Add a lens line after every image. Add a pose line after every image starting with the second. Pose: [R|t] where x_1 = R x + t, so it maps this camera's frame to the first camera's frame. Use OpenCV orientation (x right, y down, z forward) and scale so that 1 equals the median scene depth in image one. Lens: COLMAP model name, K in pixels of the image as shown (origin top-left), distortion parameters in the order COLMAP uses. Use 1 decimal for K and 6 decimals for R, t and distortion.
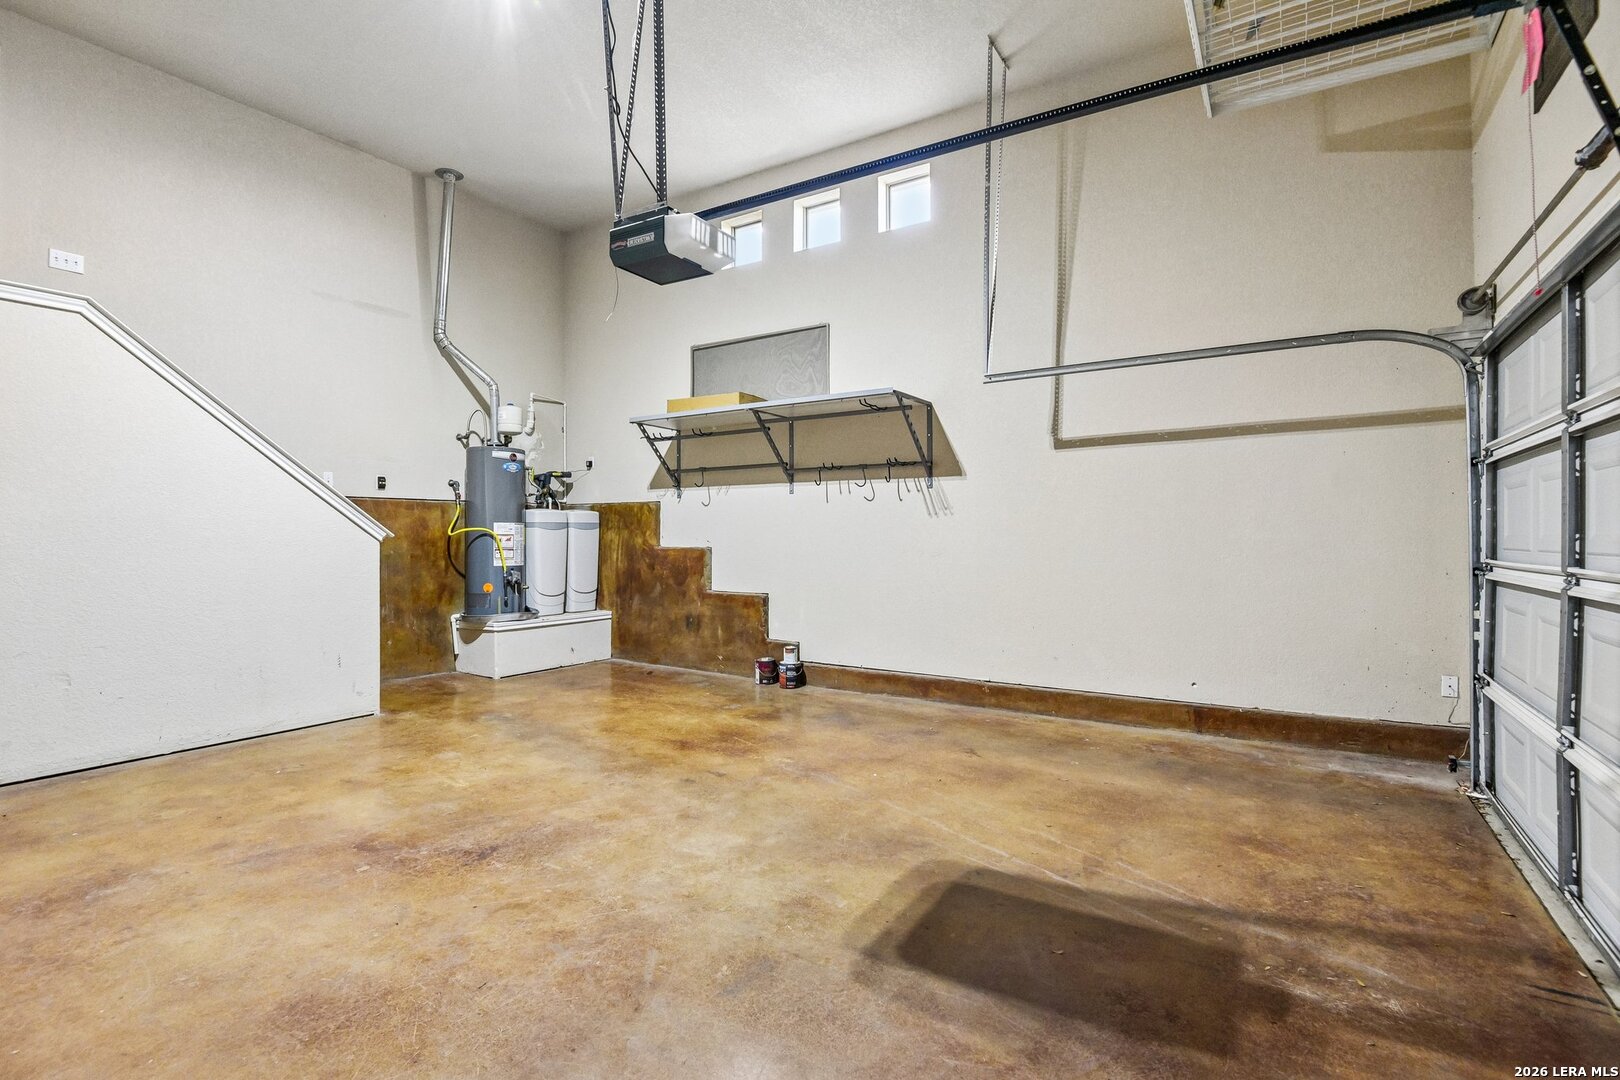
lens RADIAL K [[776.7, 0, 804.4], [0, 776.7, 539.1], [0, 0, 1]] dist [-0.010119, -0.008200]
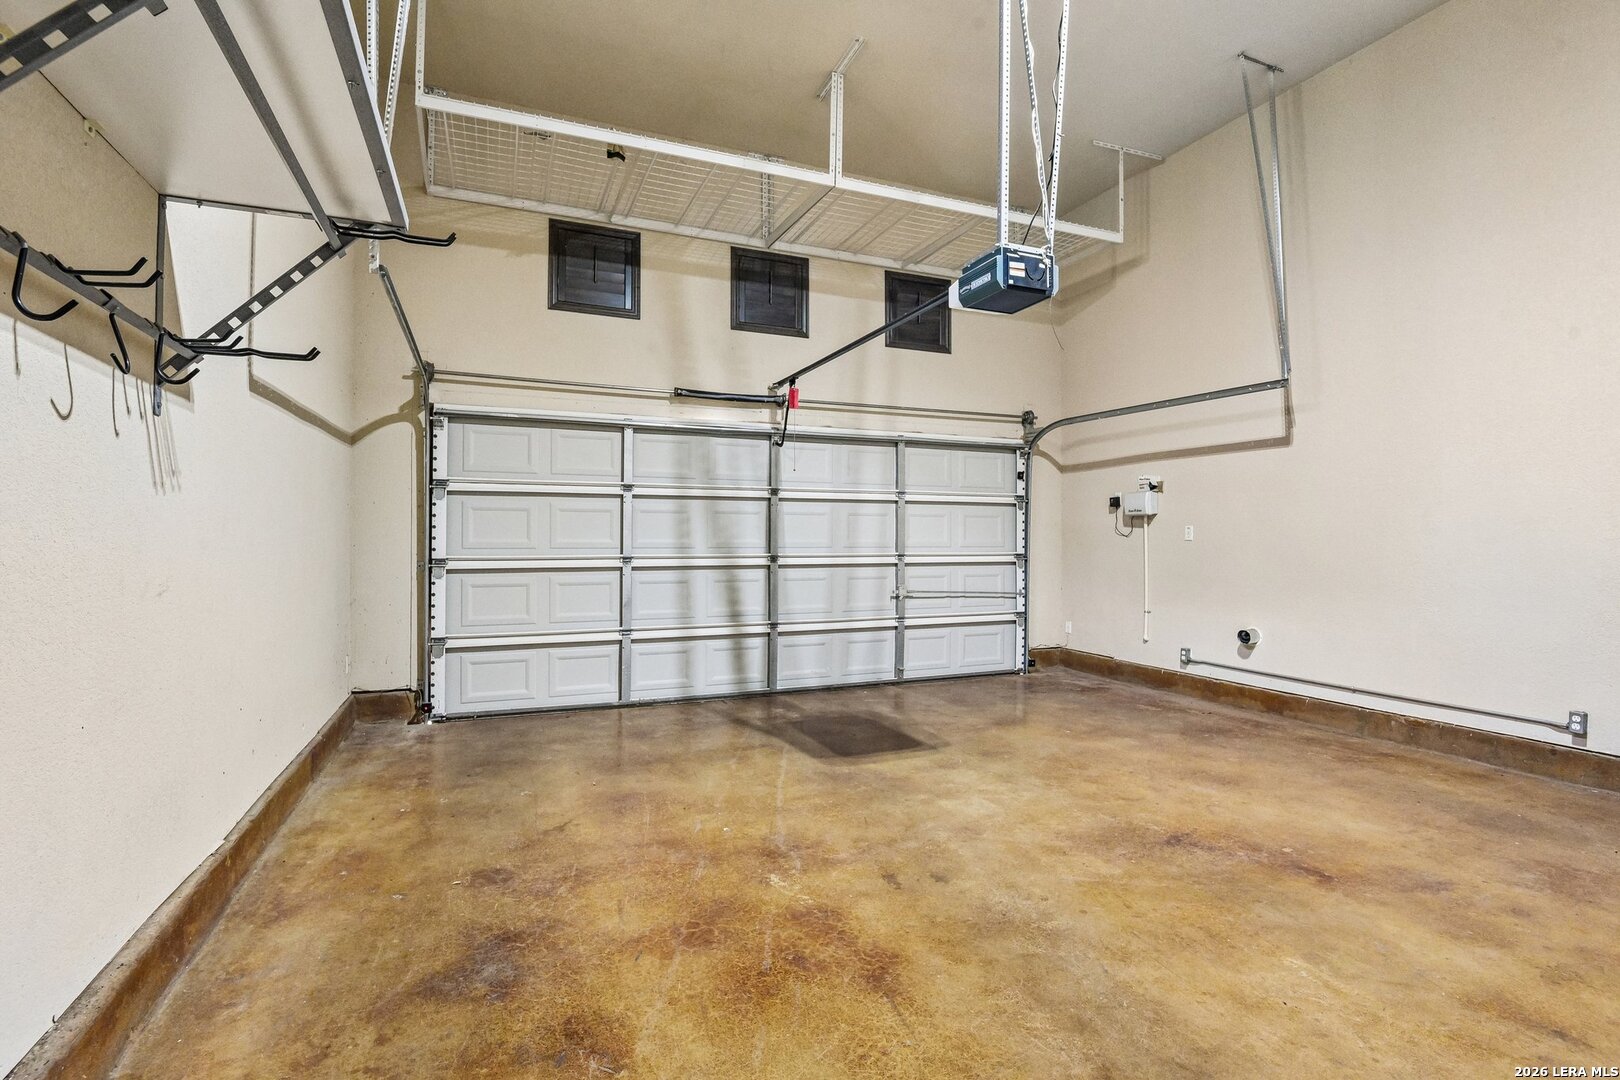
lens RADIAL K [[776.7, 0, 804.4], [0, 776.7, 539.1], [0, 0, 1]] dist [-0.010119, -0.008200]
pose [[-0.824235, -0.004075, 0.566233, -0.553895], [-0.002016, 0.999989, 0.004261, -0.012759], [-0.566244, 0.002370, -0.824234, 2.025100]]
